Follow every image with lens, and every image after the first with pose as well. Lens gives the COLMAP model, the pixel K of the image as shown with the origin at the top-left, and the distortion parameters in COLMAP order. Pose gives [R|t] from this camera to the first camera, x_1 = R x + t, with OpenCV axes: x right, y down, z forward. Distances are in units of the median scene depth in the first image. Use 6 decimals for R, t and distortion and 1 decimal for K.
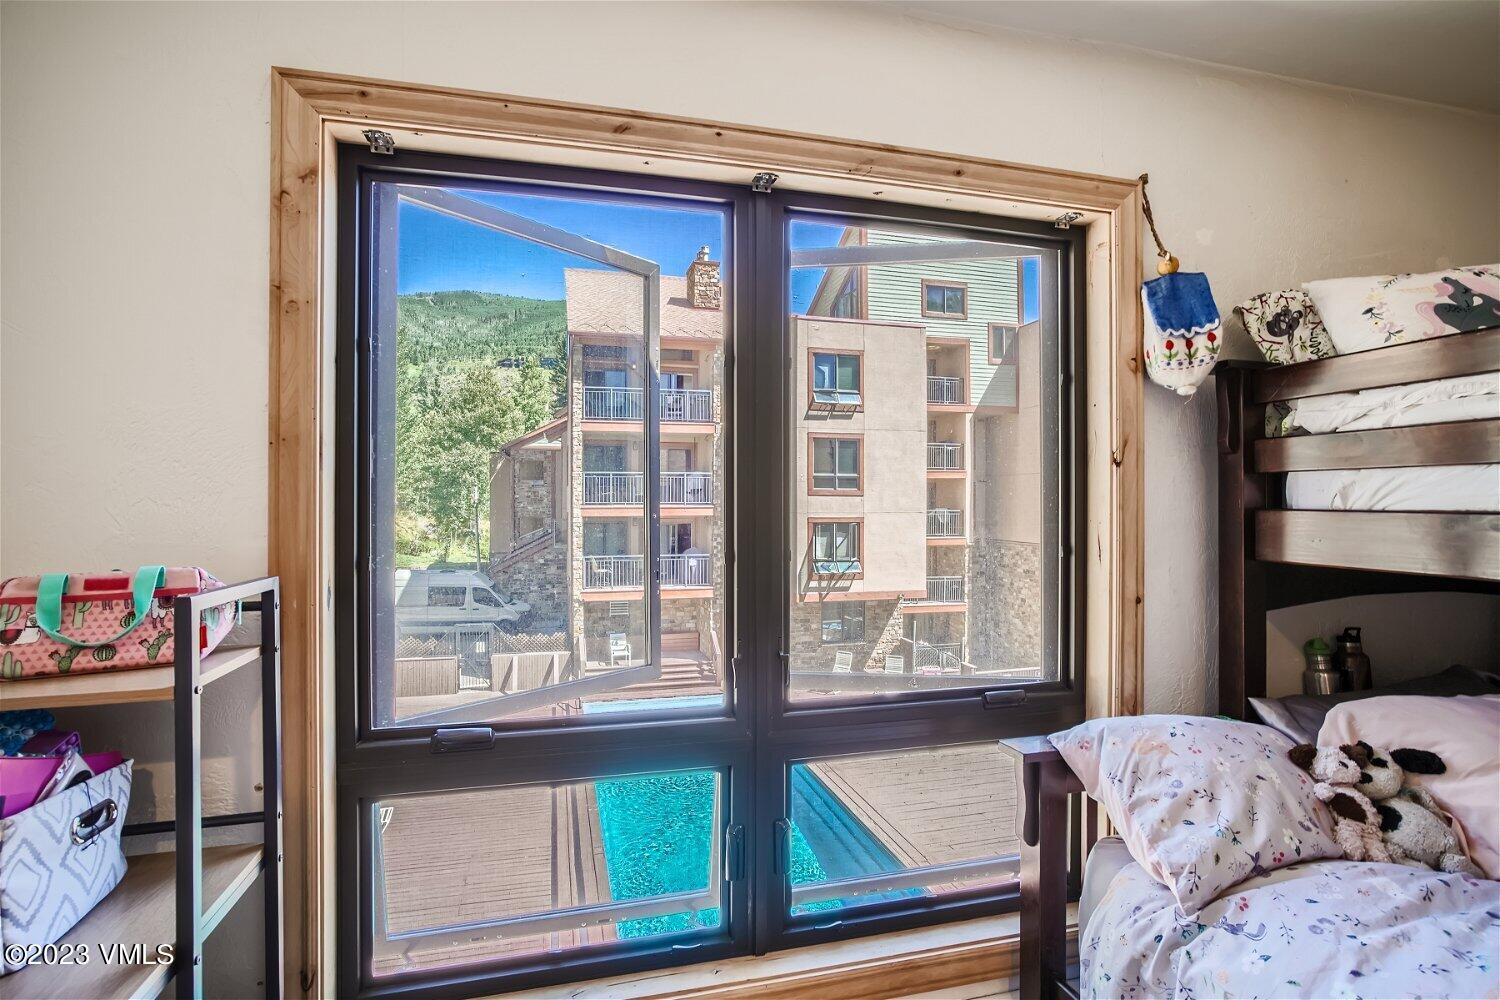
lens RADIAL K [[741.5, 0, 750.0], [0, 741.5, 500.0], [0, 0, 1]] dist [-0.040034, 0.027137]
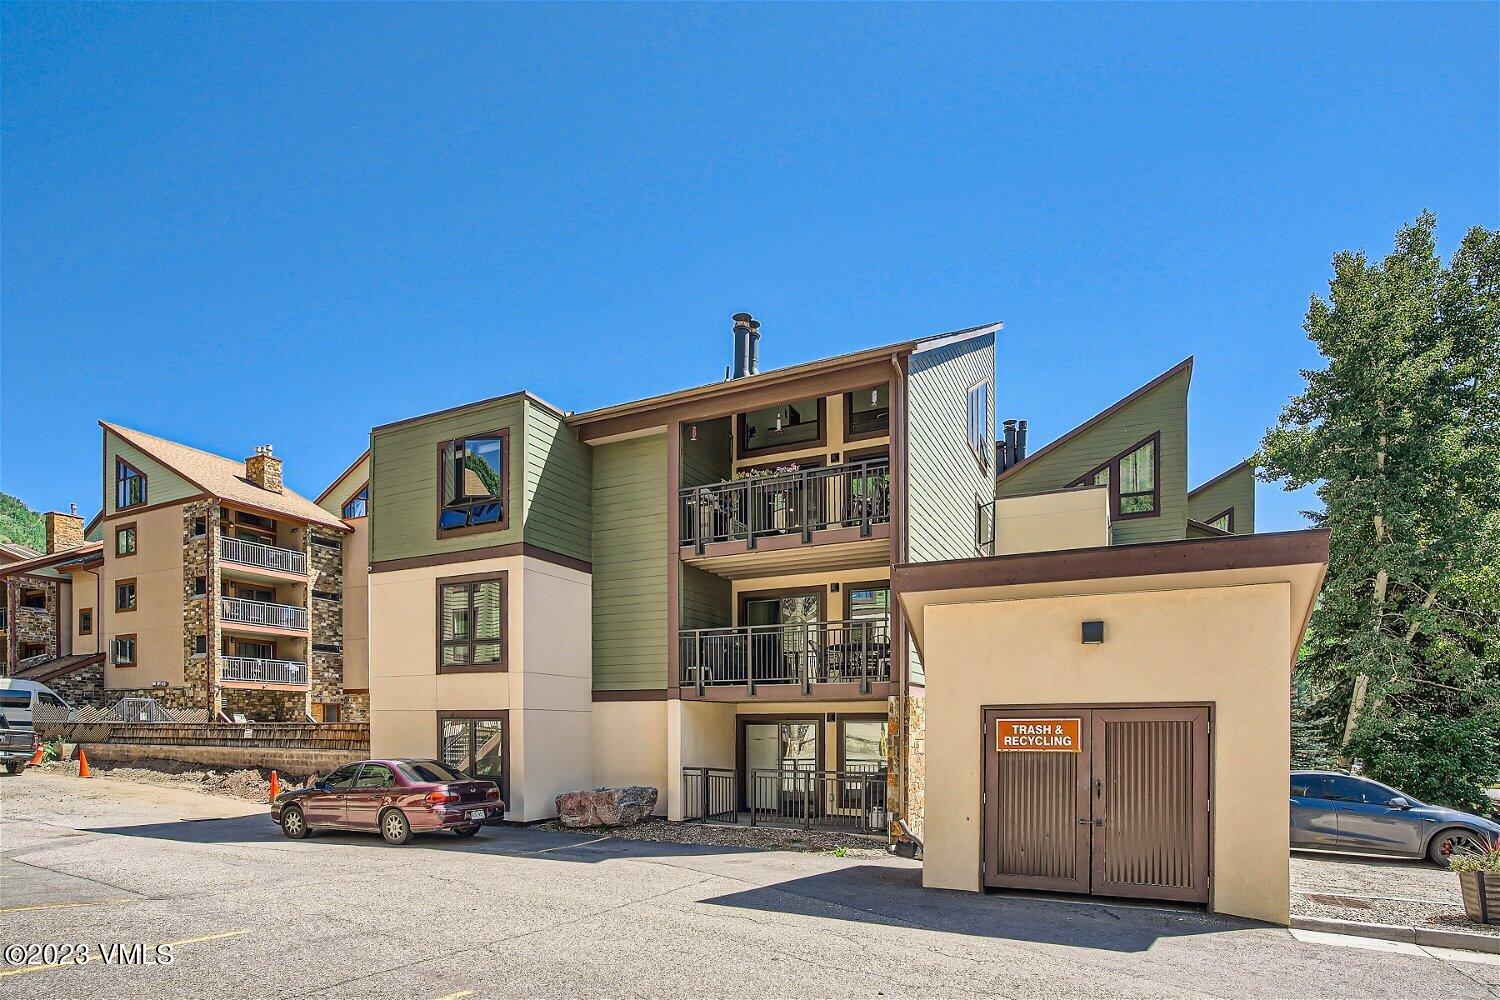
lens RADIAL K [[741.5, 0, 750.0], [0, 741.5, 500.0], [0, 0, 1]] dist [-0.040034, 0.027137]
pose [[0.646045, 0.222137, 0.730261, -0.539316], [0.004191, 0.955669, -0.294412, 0.168620], [-0.763288, 0.193264, 0.616475, -0.532866]]
